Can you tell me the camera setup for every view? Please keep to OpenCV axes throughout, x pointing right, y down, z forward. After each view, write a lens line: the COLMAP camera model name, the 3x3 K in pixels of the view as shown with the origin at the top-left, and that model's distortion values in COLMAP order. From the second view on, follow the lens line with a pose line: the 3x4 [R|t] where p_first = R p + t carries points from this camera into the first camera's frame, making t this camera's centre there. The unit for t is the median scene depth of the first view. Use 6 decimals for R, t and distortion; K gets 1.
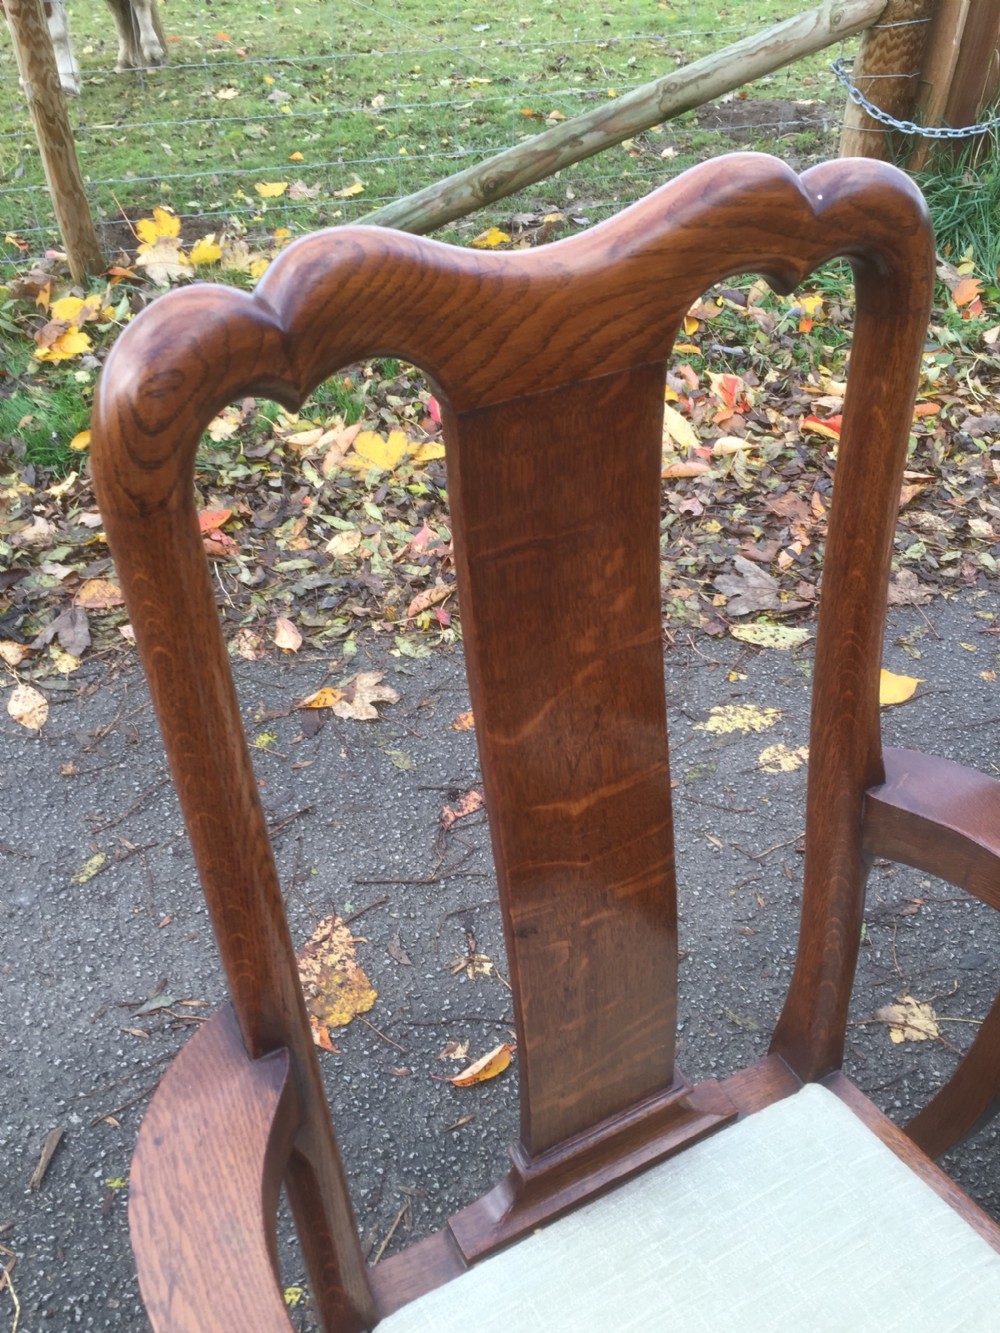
lens RADIAL K [[1143.3, 0, 493.1], [0, 1143.3, 655.1], [0, 0, 1]] dist [0.085677, -0.111346]
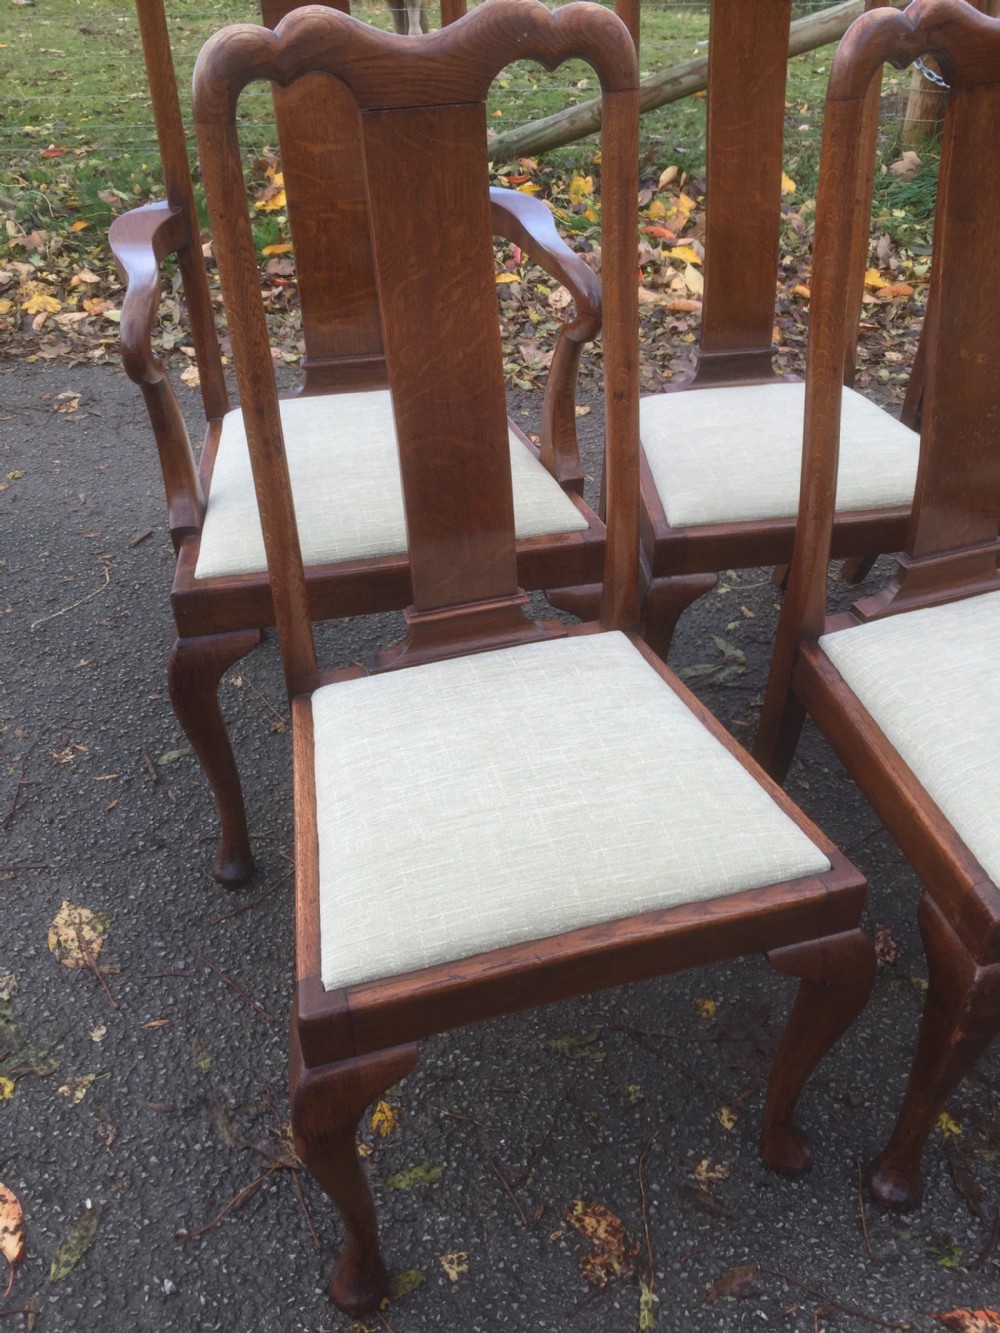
lens RADIAL K [[1143.3, 0, 499.7], [0, 1143.3, 659.3], [0, 0, 1]] dist [0.085677, -0.111346]
pose [[0.969556, 0.143890, -0.198131, 0.294788], [-0.151848, 0.988075, -0.025492, 0.325593], [0.192101, 0.054802, 0.979844, -0.342015]]
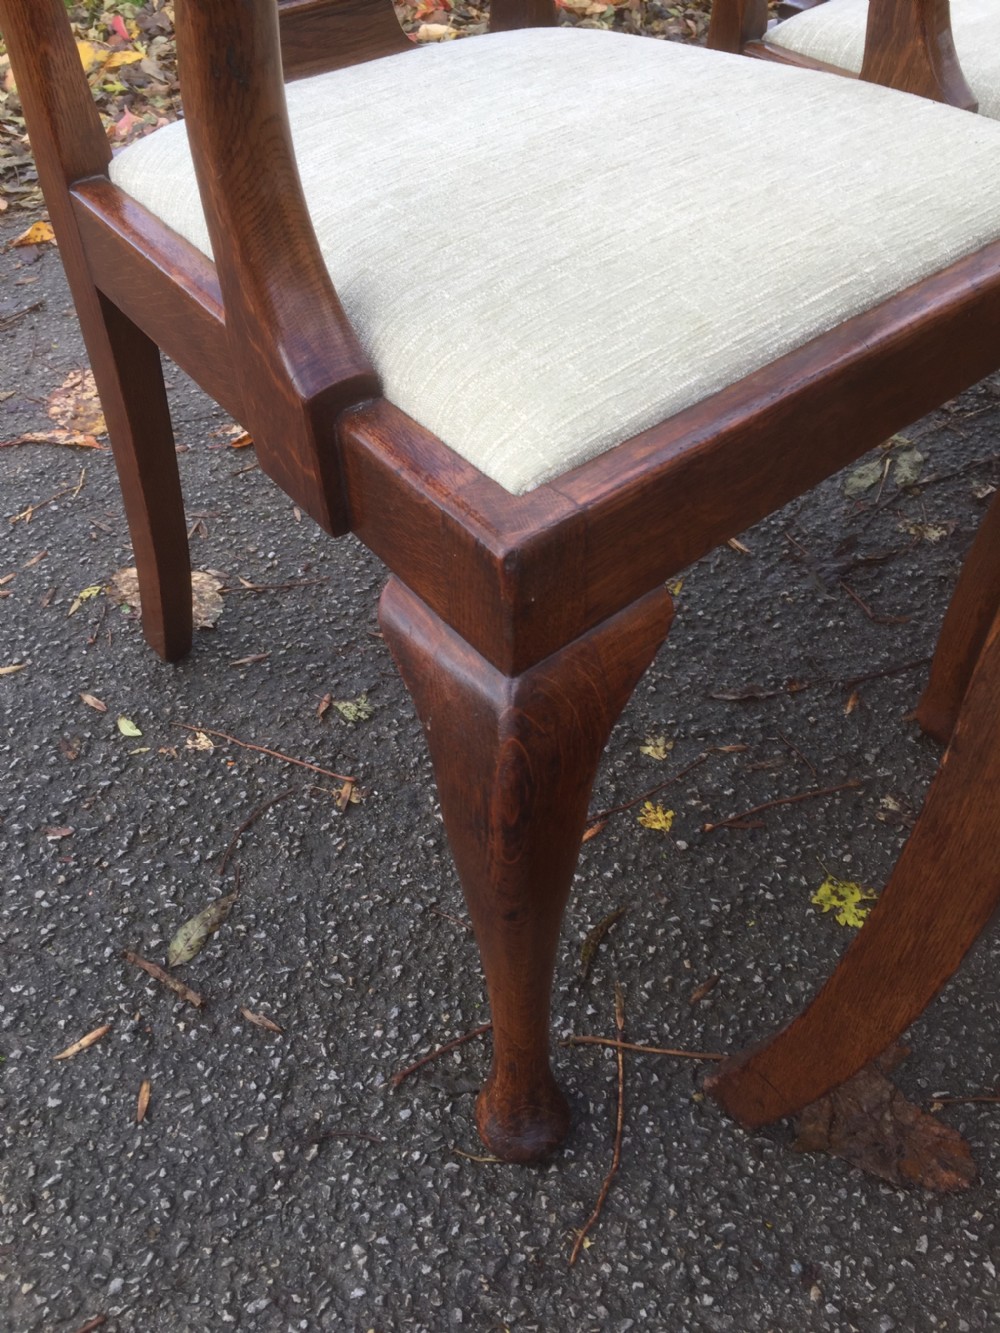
lens RADIAL K [[1143.3, 0, 502.1], [0, 1143.3, 665.8], [0, 0, 1]] dist [0.085677, -0.111346]
pose [[0.967917, -0.183622, 0.171521, -0.008785], [0.173142, 0.982089, 0.074314, 0.308352], [-0.182095, -0.042233, 0.982374, -0.005943]]
